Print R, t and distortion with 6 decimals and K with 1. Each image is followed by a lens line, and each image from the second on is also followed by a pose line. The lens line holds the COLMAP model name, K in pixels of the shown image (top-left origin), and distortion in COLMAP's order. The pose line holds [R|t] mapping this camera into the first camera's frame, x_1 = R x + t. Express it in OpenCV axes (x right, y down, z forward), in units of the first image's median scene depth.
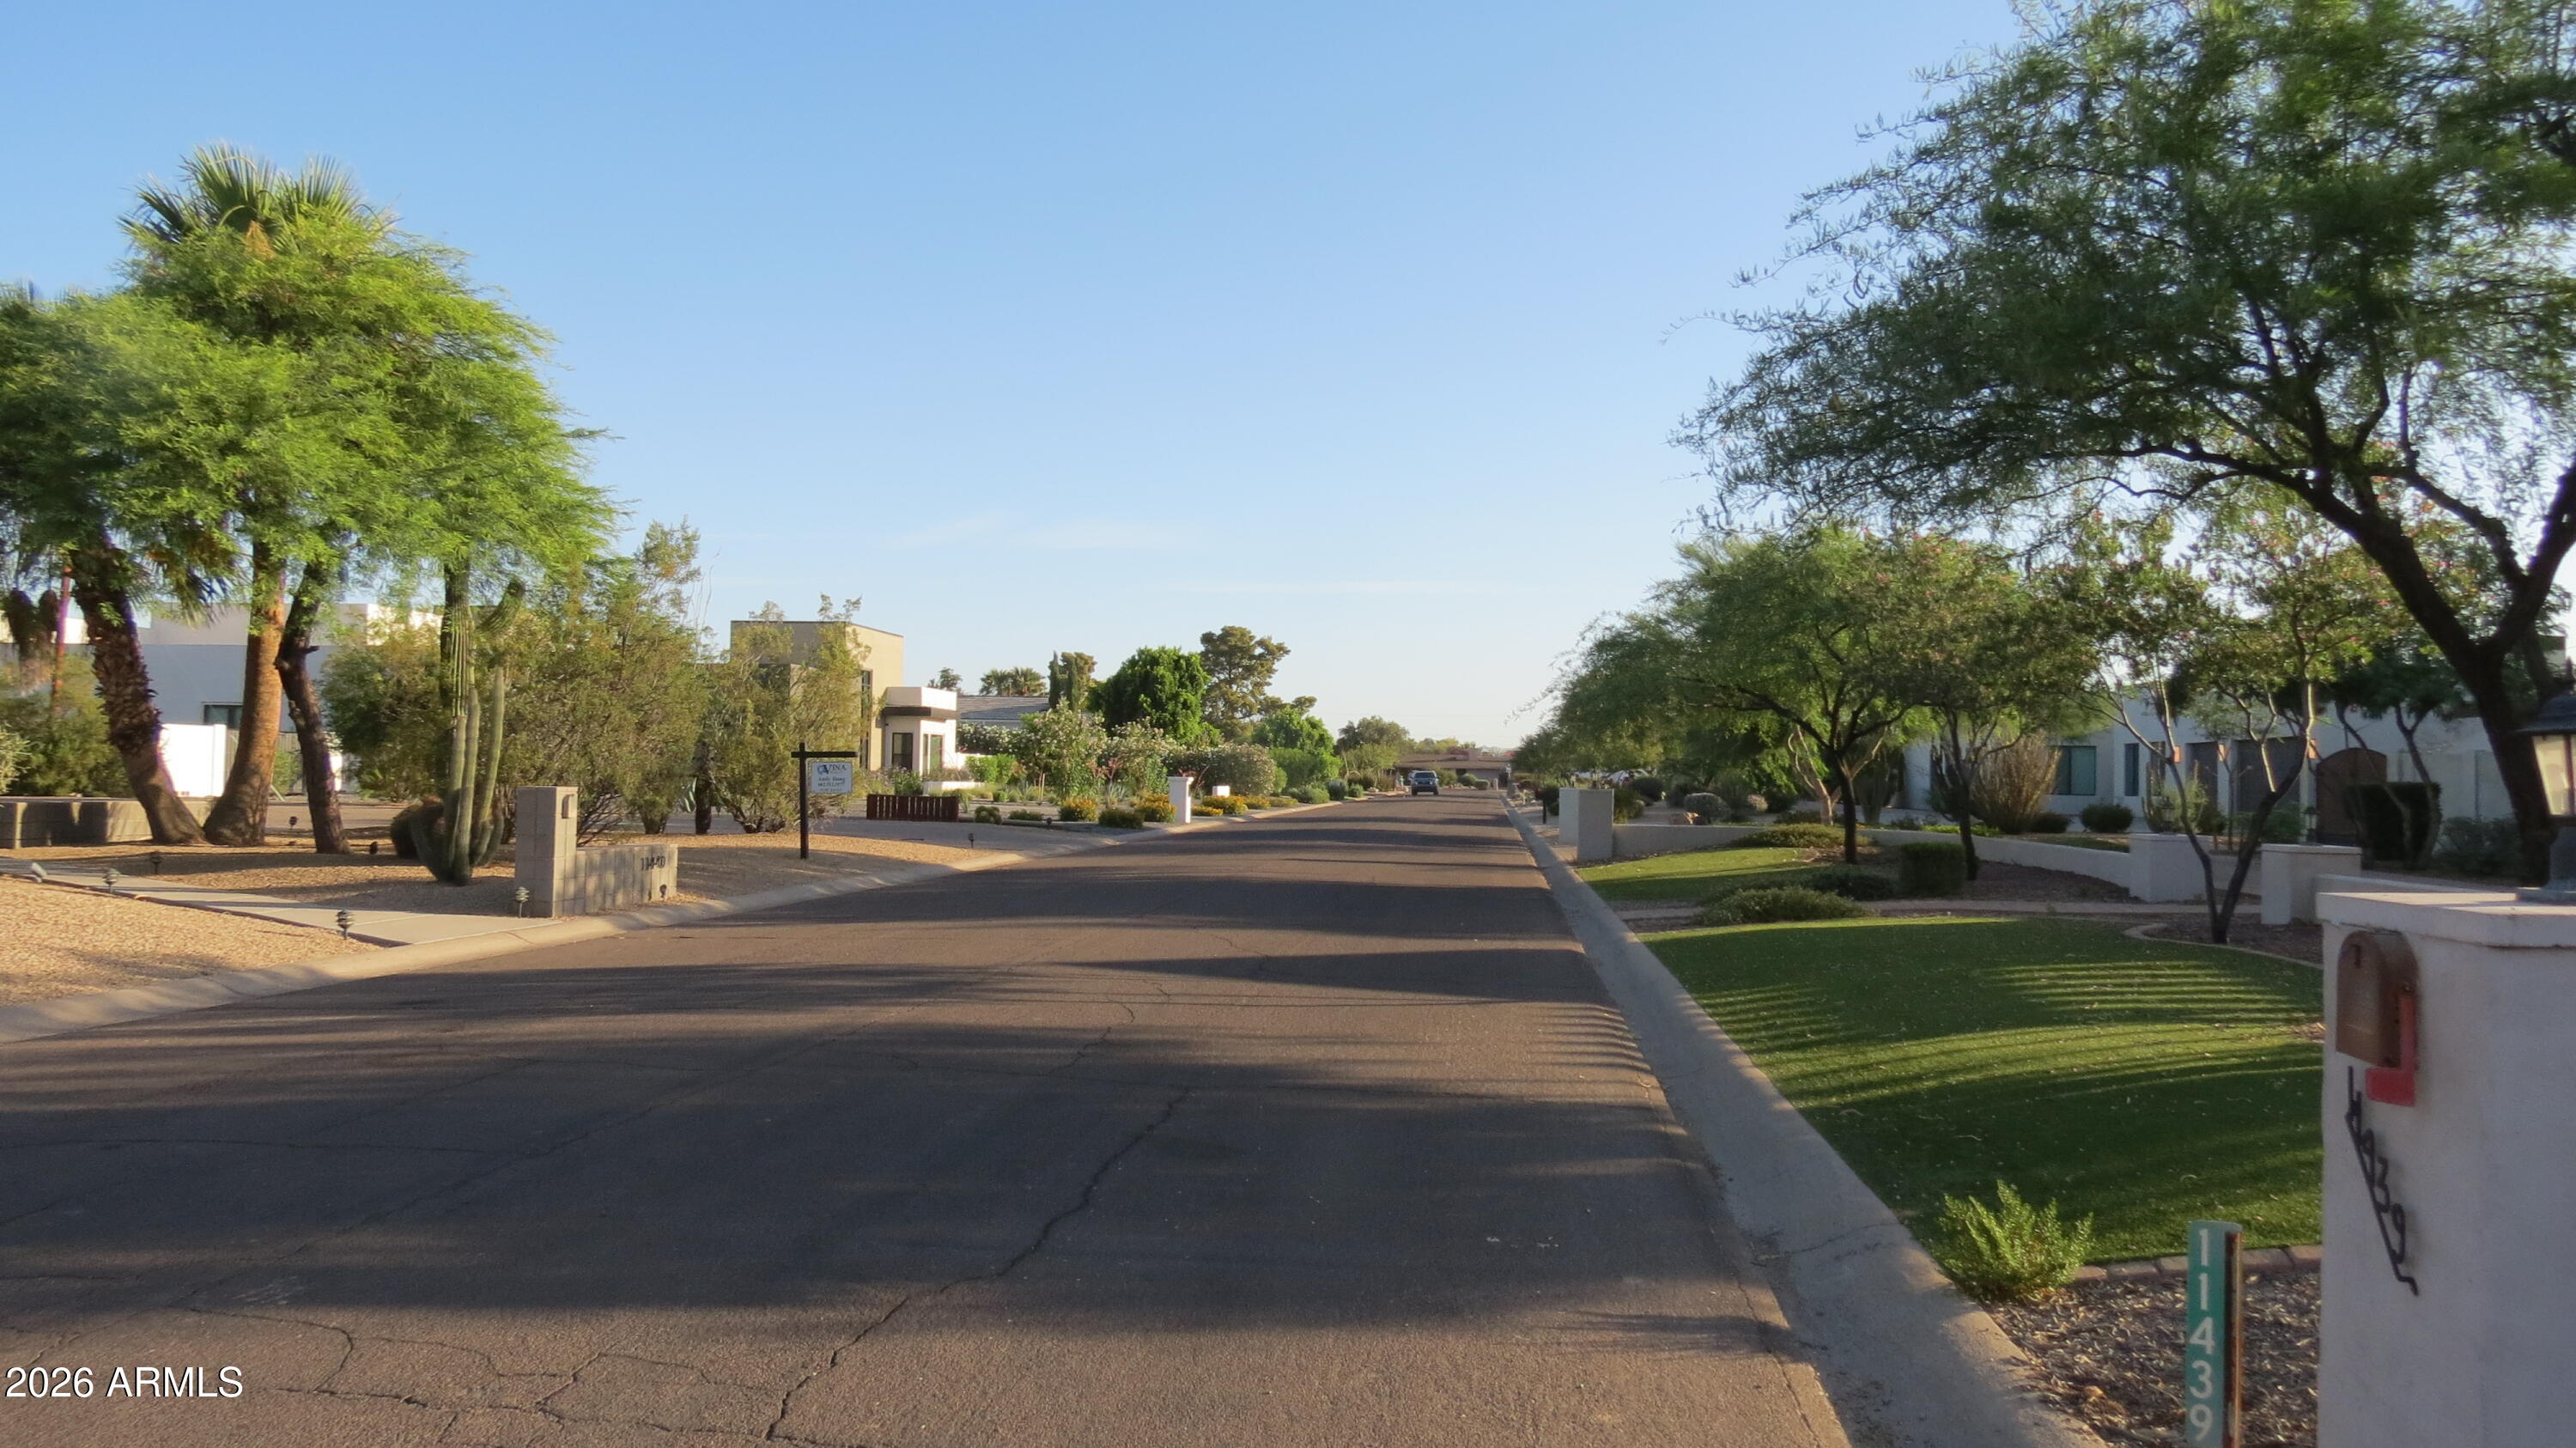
lens RADIAL K [[1826.9, 0, 1293.9], [0, 1826.9, 732.3], [0, 0, 1]] dist [-0.025082, 0.012173]
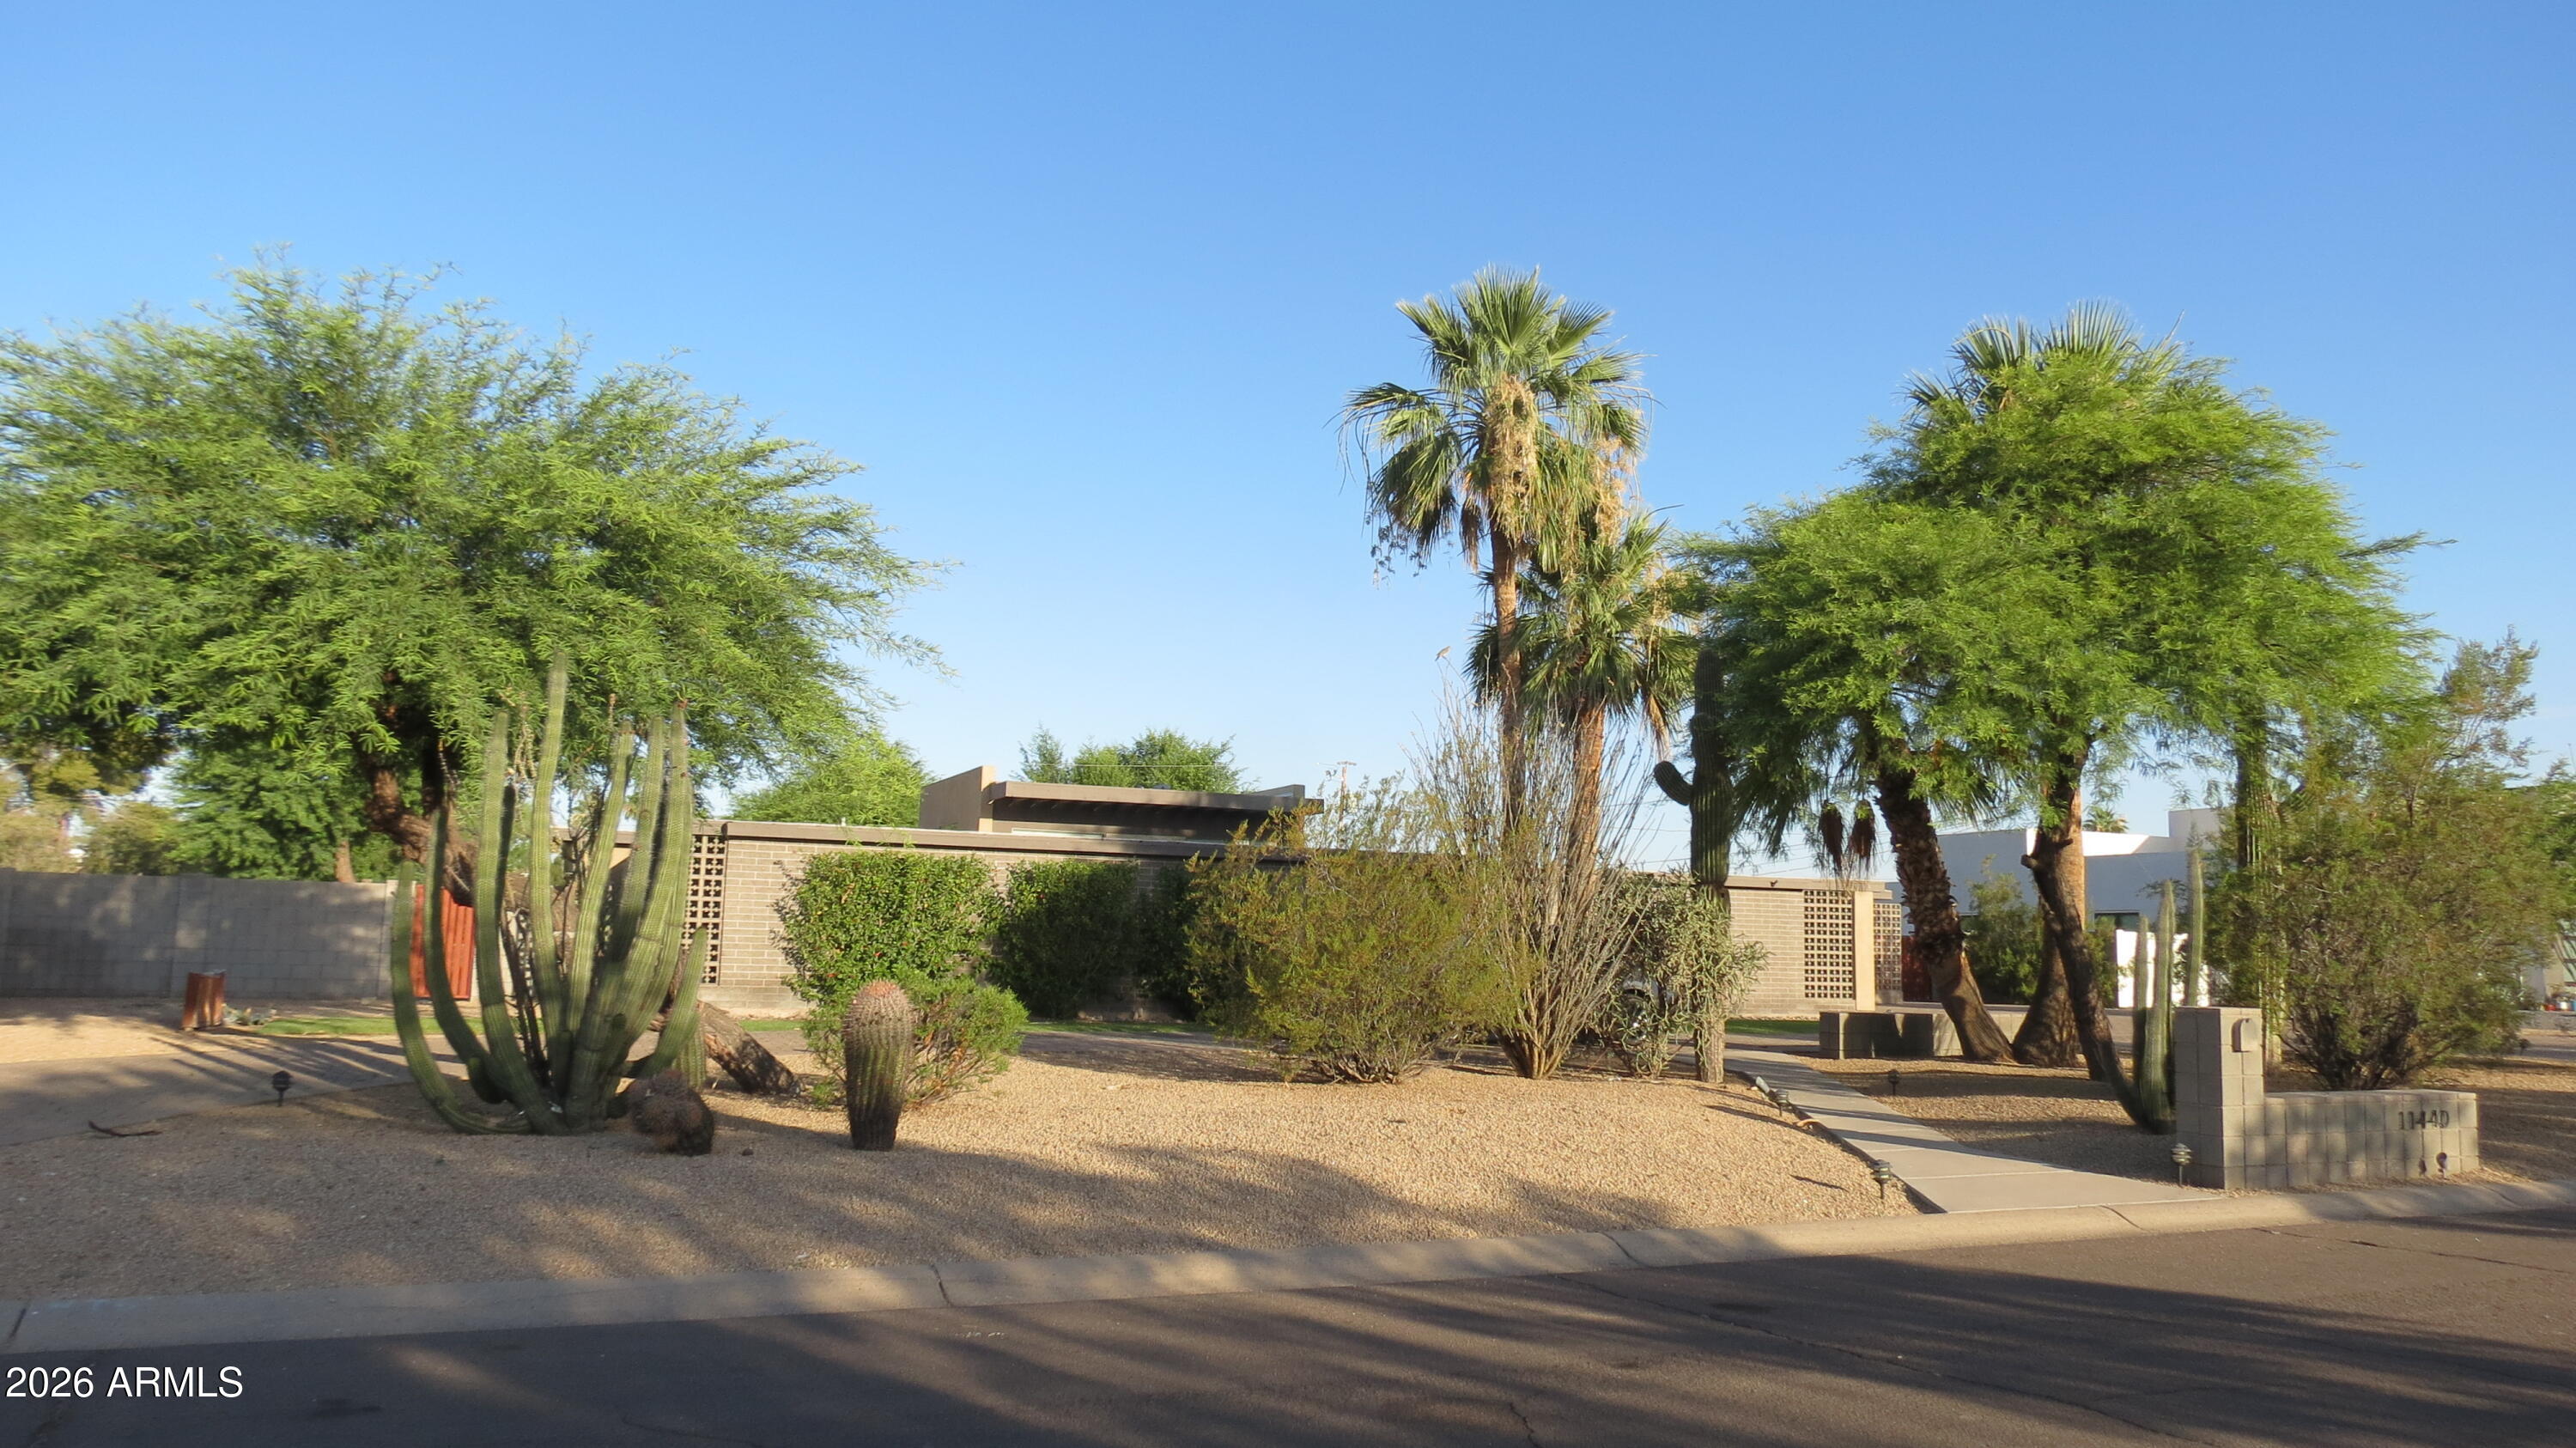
lens RADIAL K [[1833.0, 0, 1296.8], [0, 1833.0, 733.8], [0, 0, 1]] dist [-0.030974, 0.006750]
pose [[0.485014, -0.110408, -0.867509, 0.052281], [0.011097, 0.992695, -0.120136, 0.003833], [0.874436, 0.048641, 0.482696, 0.268967]]
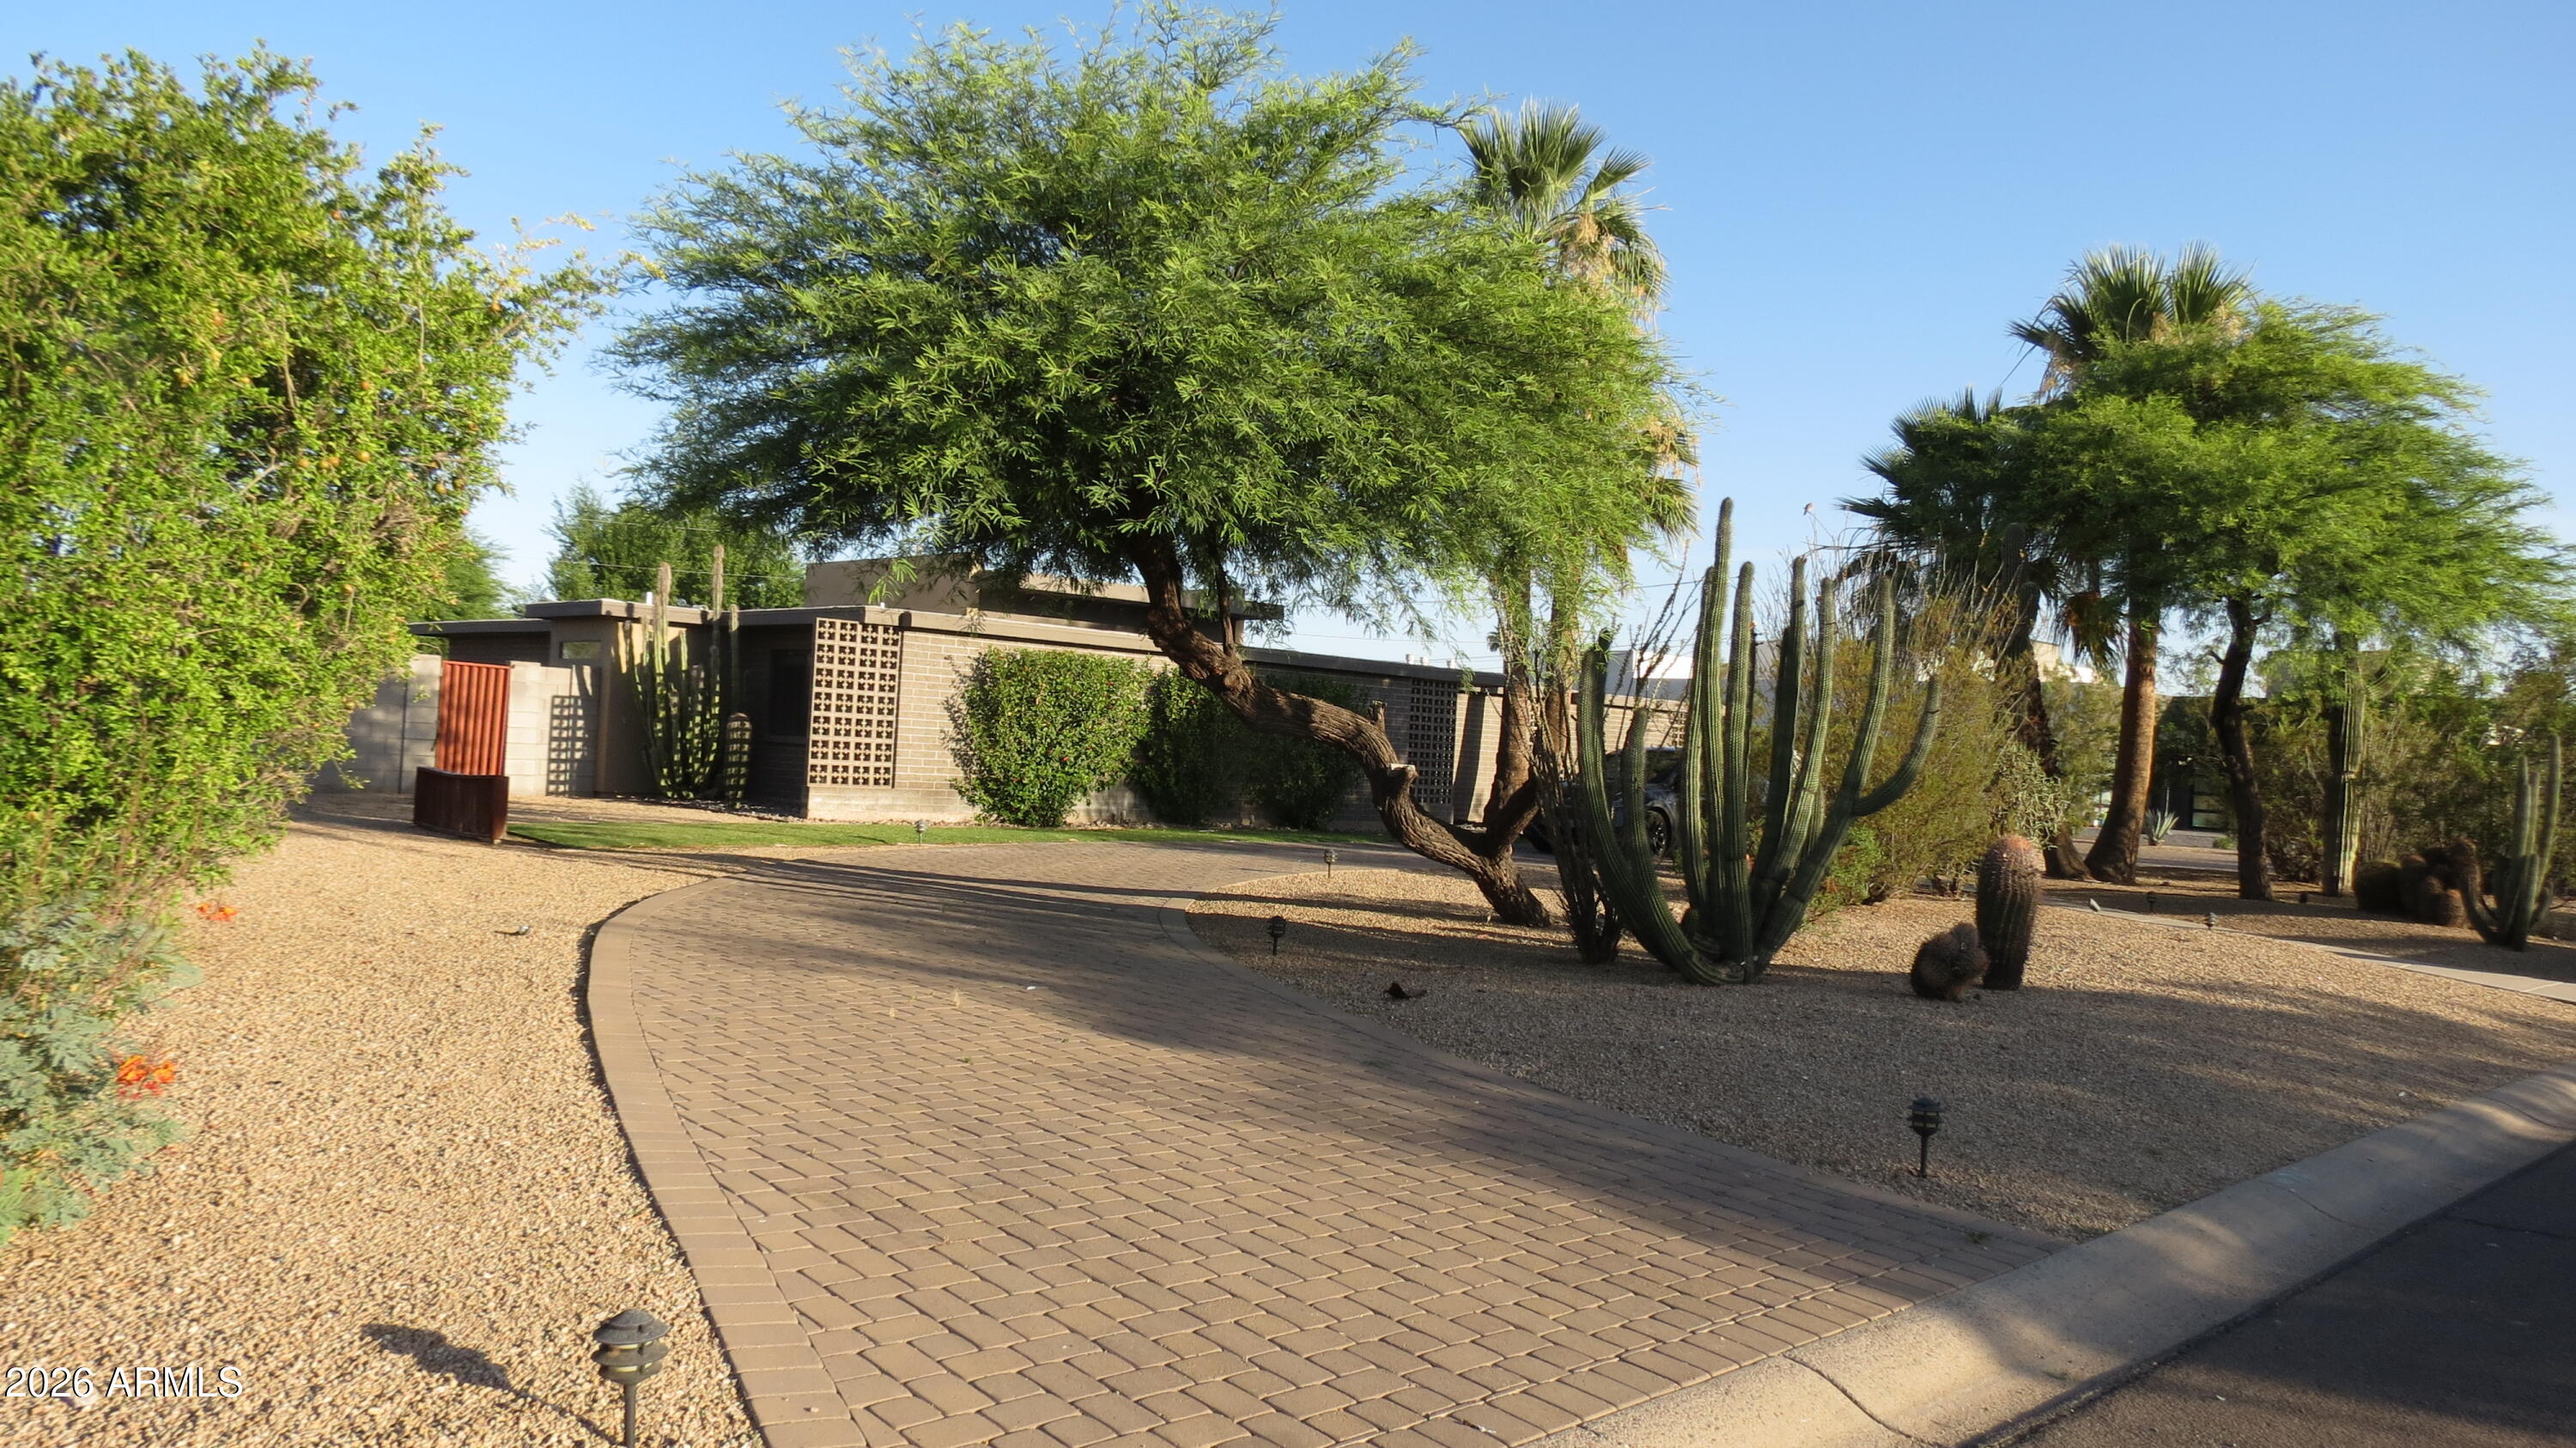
lens RADIAL K [[1826.9, 0, 1293.9], [0, 1826.9, 732.3], [0, 0, 1]] dist [-0.025082, 0.012173]
pose [[0.766789, 0.014030, -0.641746, -0.309728], [-0.019010, 0.999819, -0.000856, -0.019167], [0.641618, 0.012856, 0.766916, -0.193166]]
